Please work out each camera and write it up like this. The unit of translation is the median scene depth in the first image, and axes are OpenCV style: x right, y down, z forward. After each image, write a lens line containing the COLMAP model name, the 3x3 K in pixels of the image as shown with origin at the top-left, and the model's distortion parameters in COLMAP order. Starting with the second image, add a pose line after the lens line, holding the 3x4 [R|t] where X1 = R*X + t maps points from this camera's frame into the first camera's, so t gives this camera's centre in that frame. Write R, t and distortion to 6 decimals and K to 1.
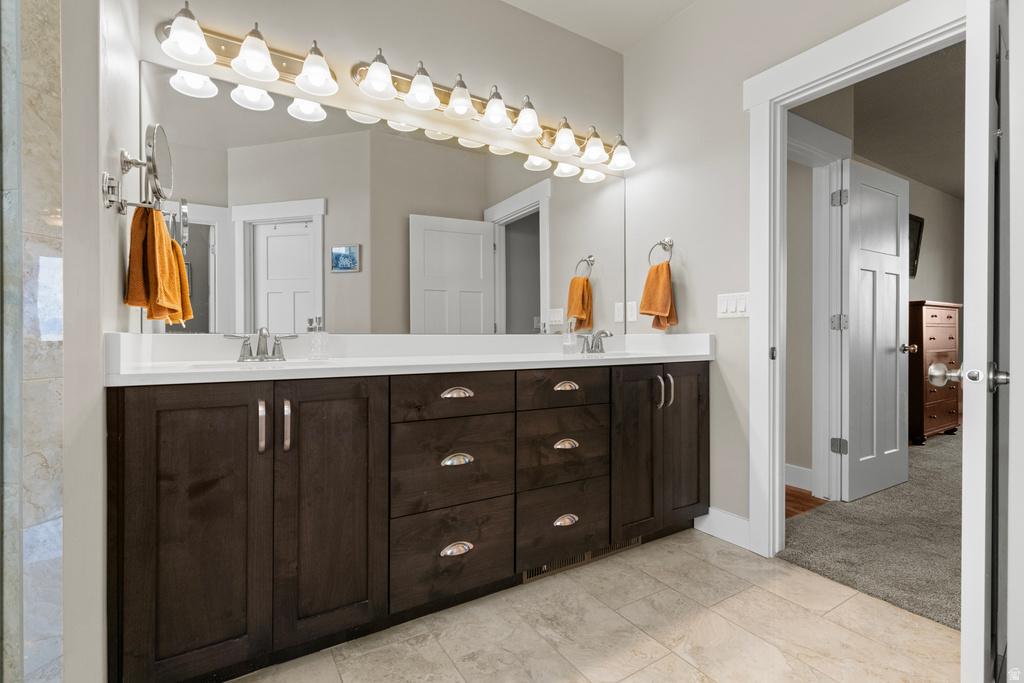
lens RADIAL K [[455.2, 0, 509.4], [0, 455.2, 336.9], [0, 0, 1]] dist [-0.000806, 0.000317]
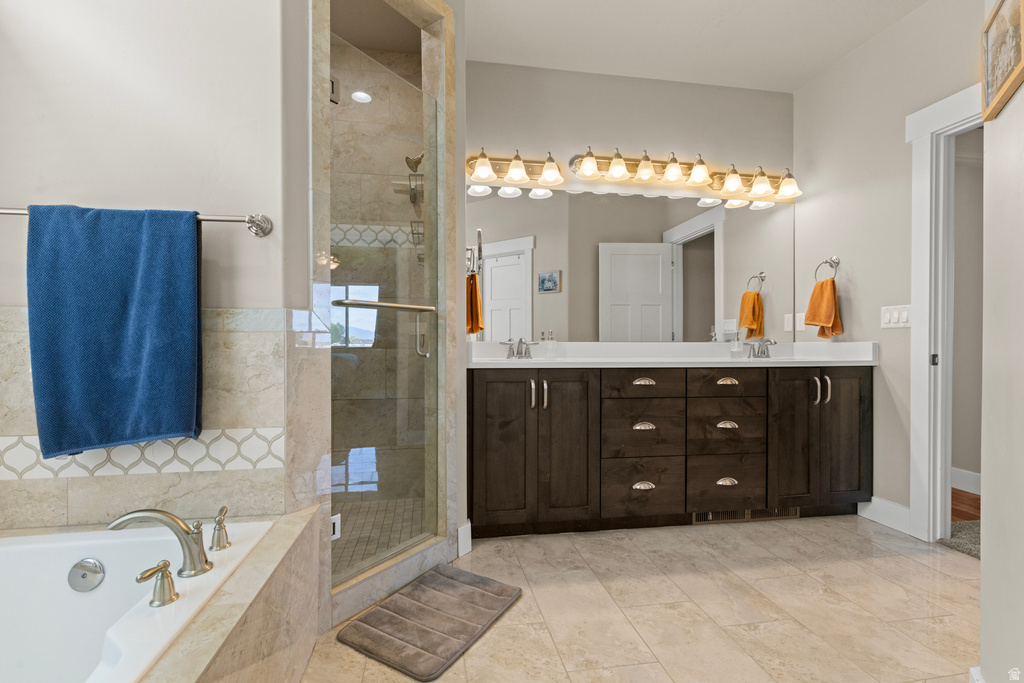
lens RADIAL K [[470.1, 0, 518.0], [0, 470.1, 343.3], [0, 0, 1]] dist [0.002584, -0.000054]
pose [[0.938257, 0.002898, -0.345928, 0.022508], [-0.003257, 0.999995, -0.000455, -0.000197], [0.345925, 0.001553, 0.938261, -0.442223]]
